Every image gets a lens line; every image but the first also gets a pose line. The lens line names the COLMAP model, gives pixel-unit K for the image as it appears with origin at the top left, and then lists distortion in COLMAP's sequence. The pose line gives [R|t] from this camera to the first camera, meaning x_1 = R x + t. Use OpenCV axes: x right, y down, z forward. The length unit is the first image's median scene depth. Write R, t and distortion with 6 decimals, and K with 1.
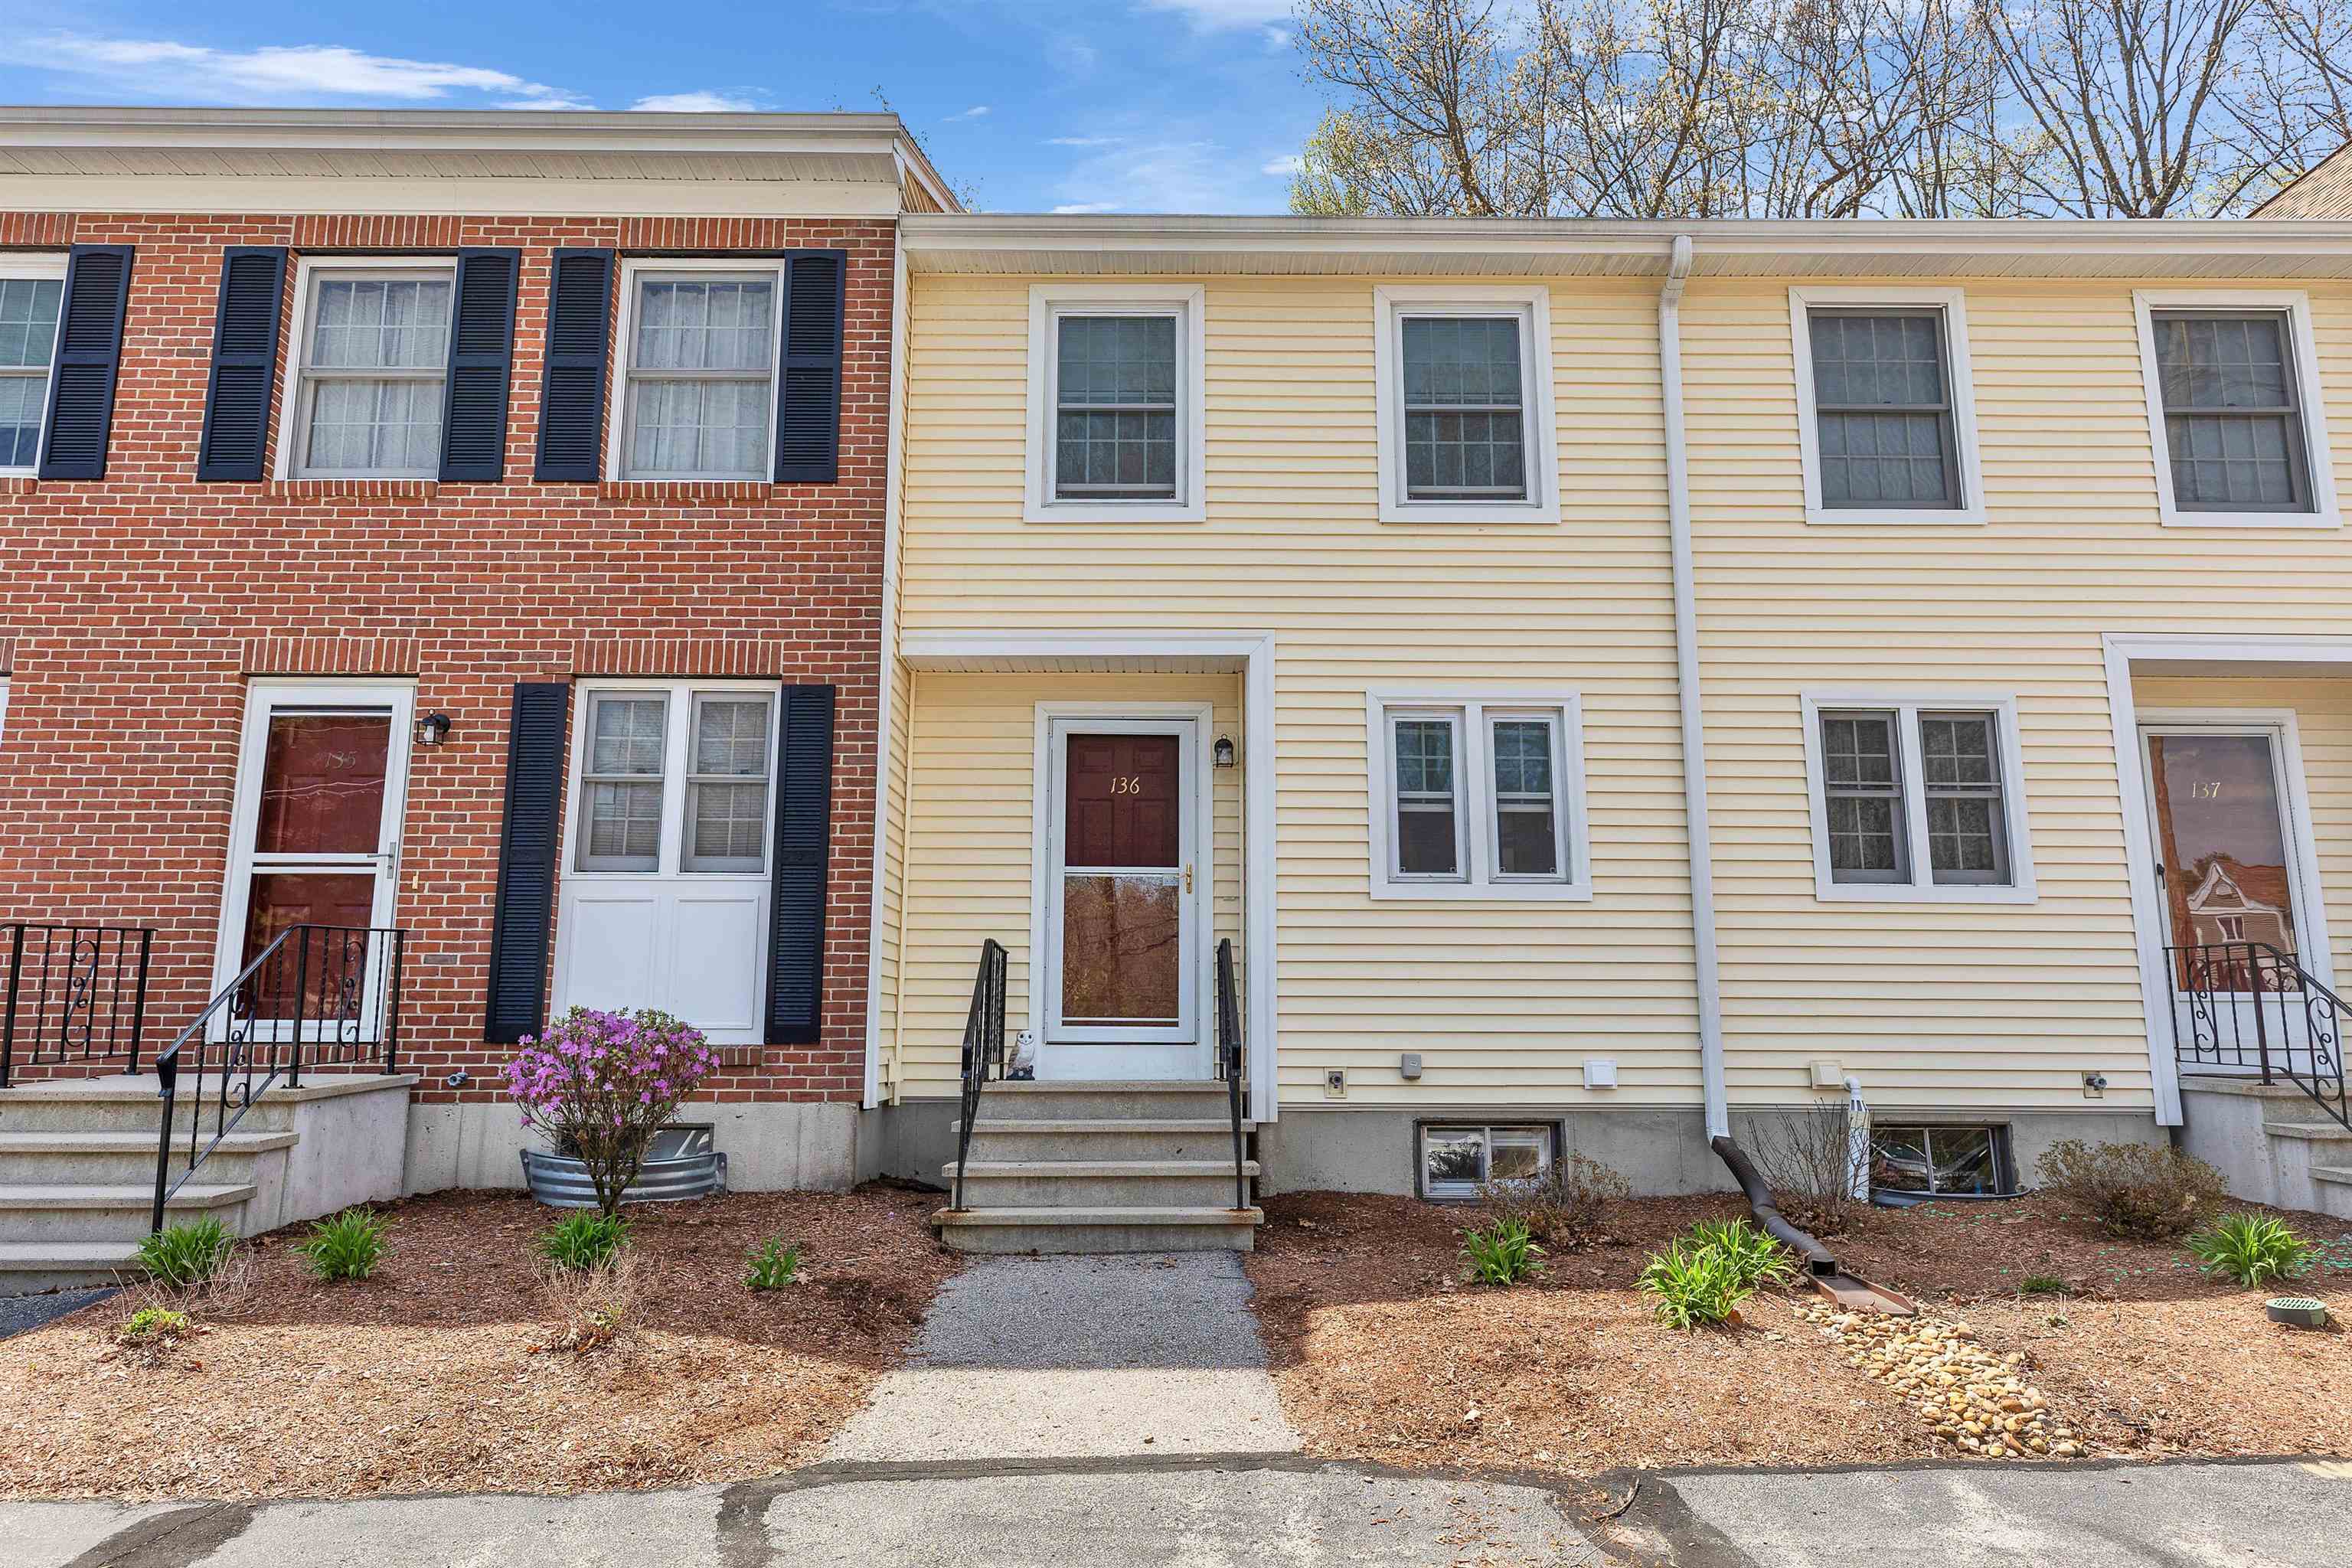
lens RADIAL K [[1376.0, 0, 1176.0], [0, 1376.0, 784.0], [0, 0, 1]] dist [0.003491, 0.000464]
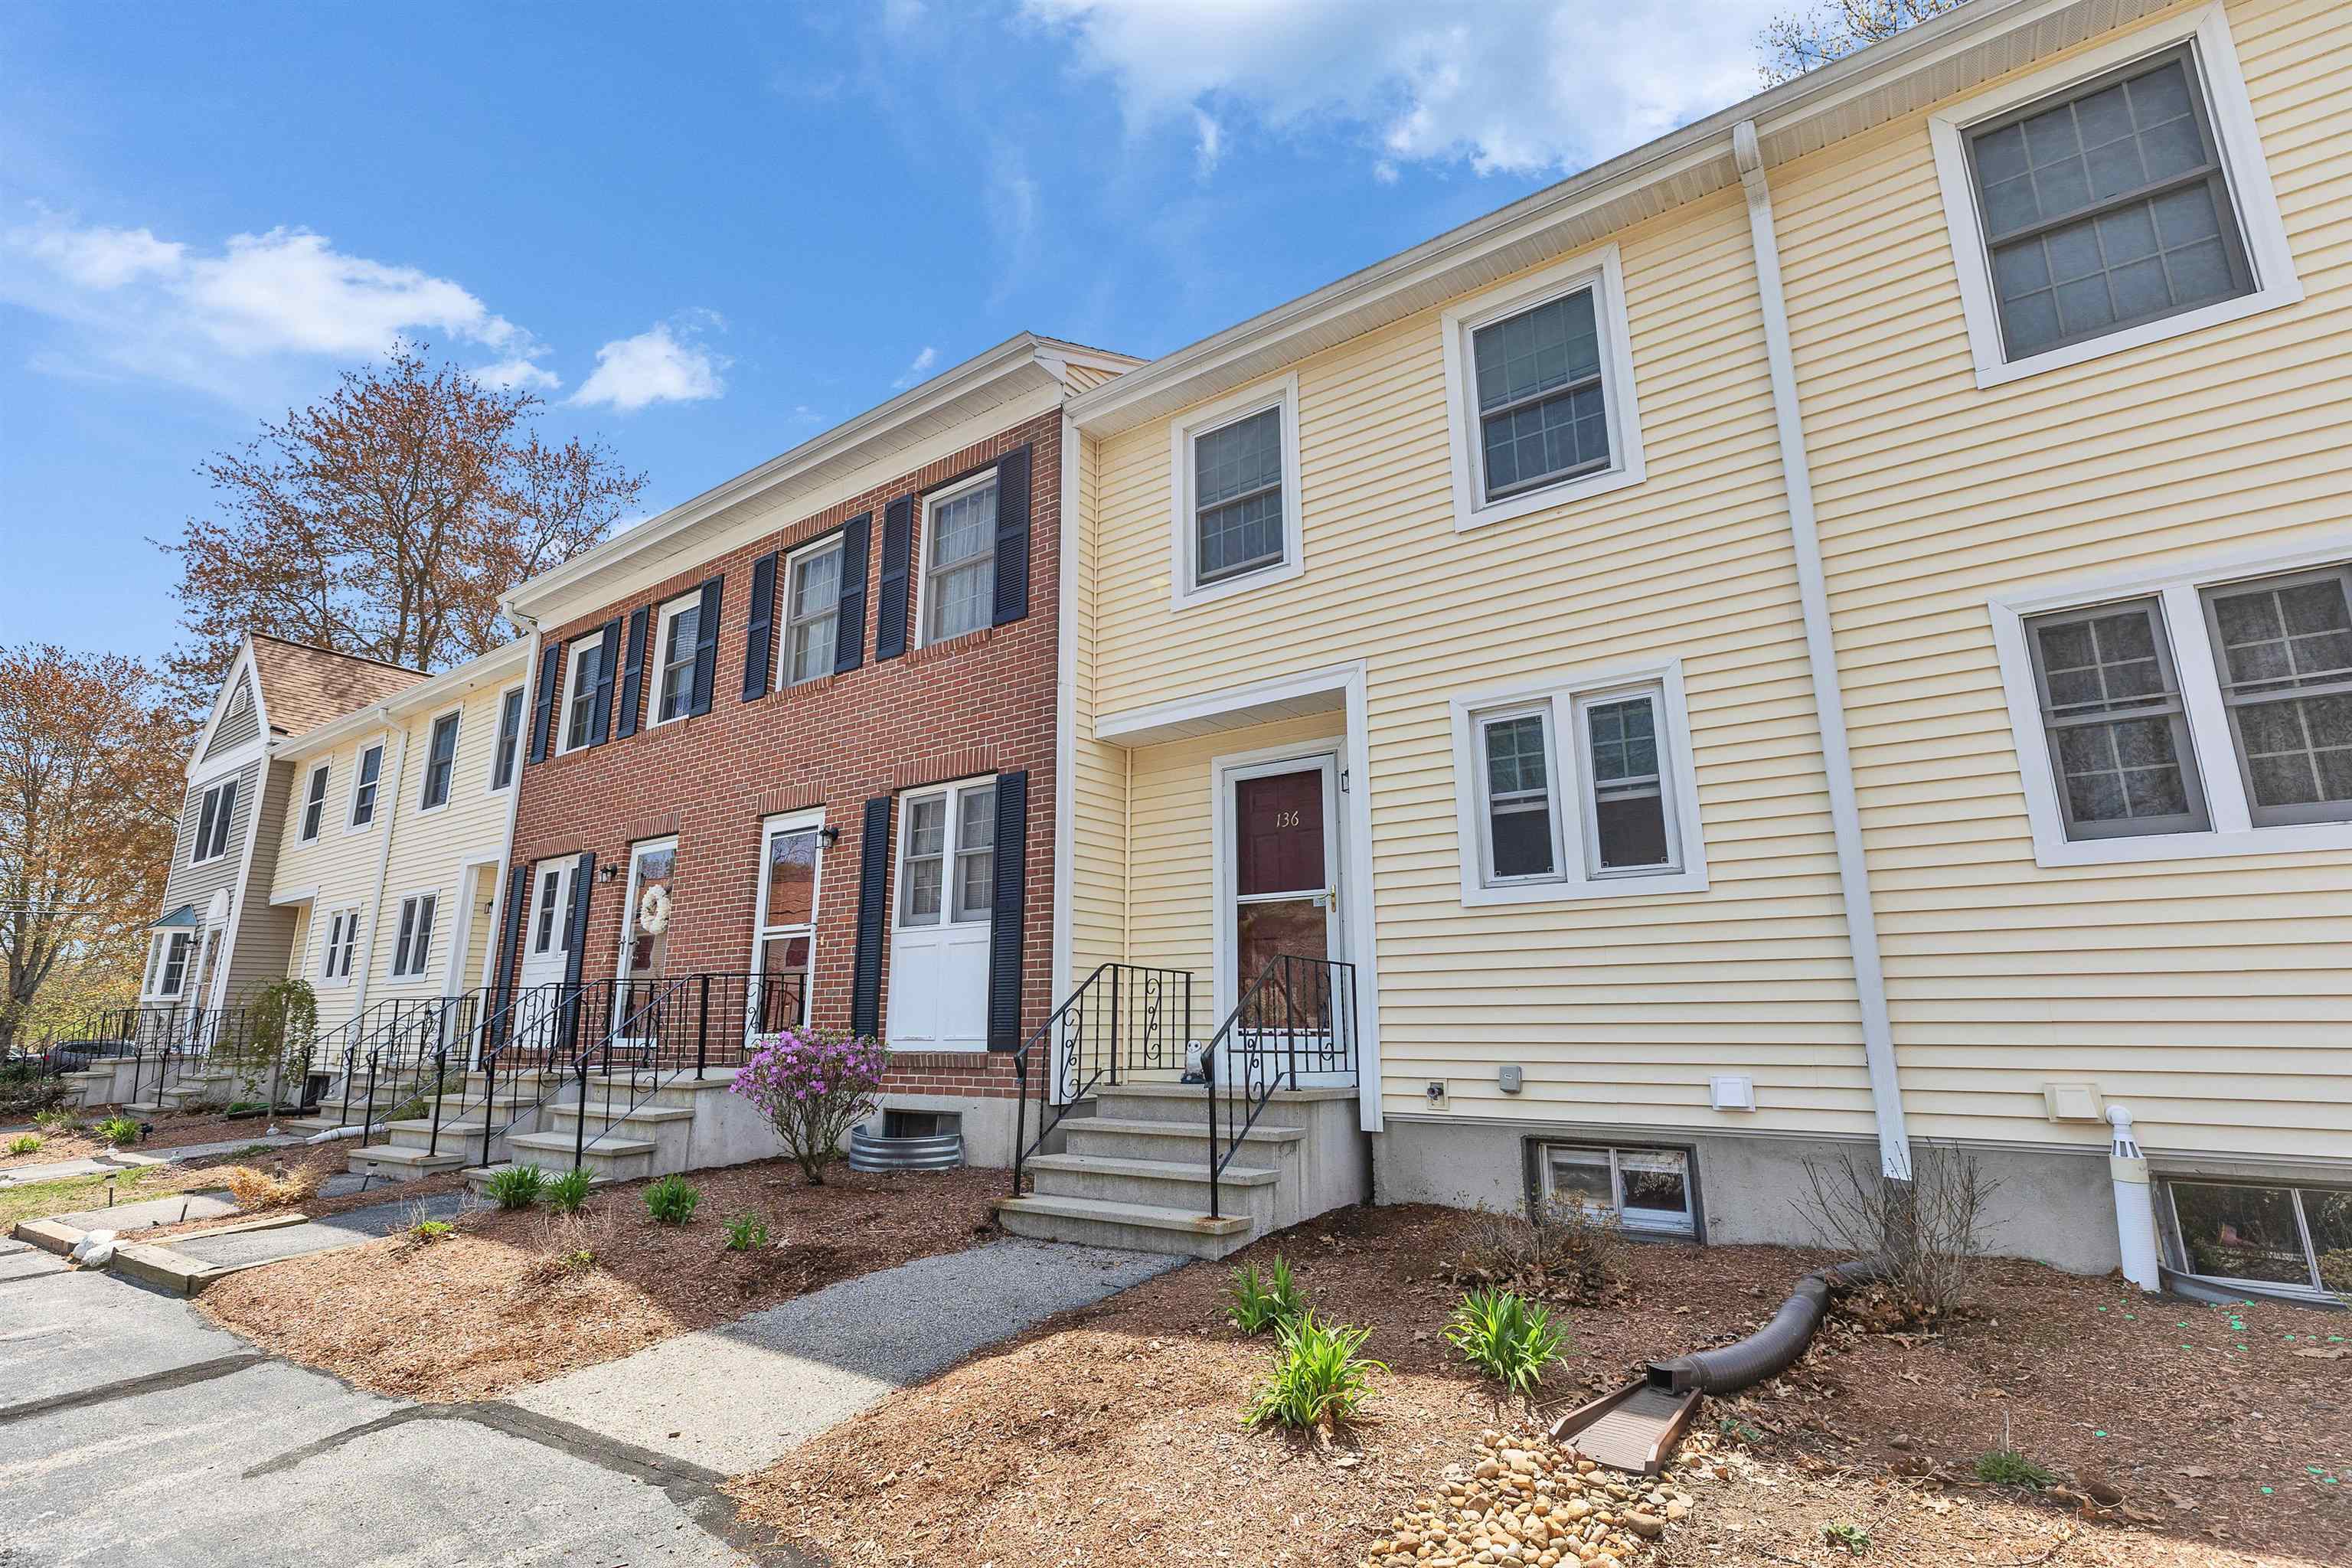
lens RADIAL K [[1049.2, 0, 1176.0], [0, 1049.2, 784.0], [0, 0, 1]] dist [0.000454, 0.000751]
pose [[0.817421, -0.135778, -0.559810, 0.403370], [0.107083, 0.990701, -0.083927, 0.037214], [0.566000, 0.008658, 0.824360, 0.258008]]
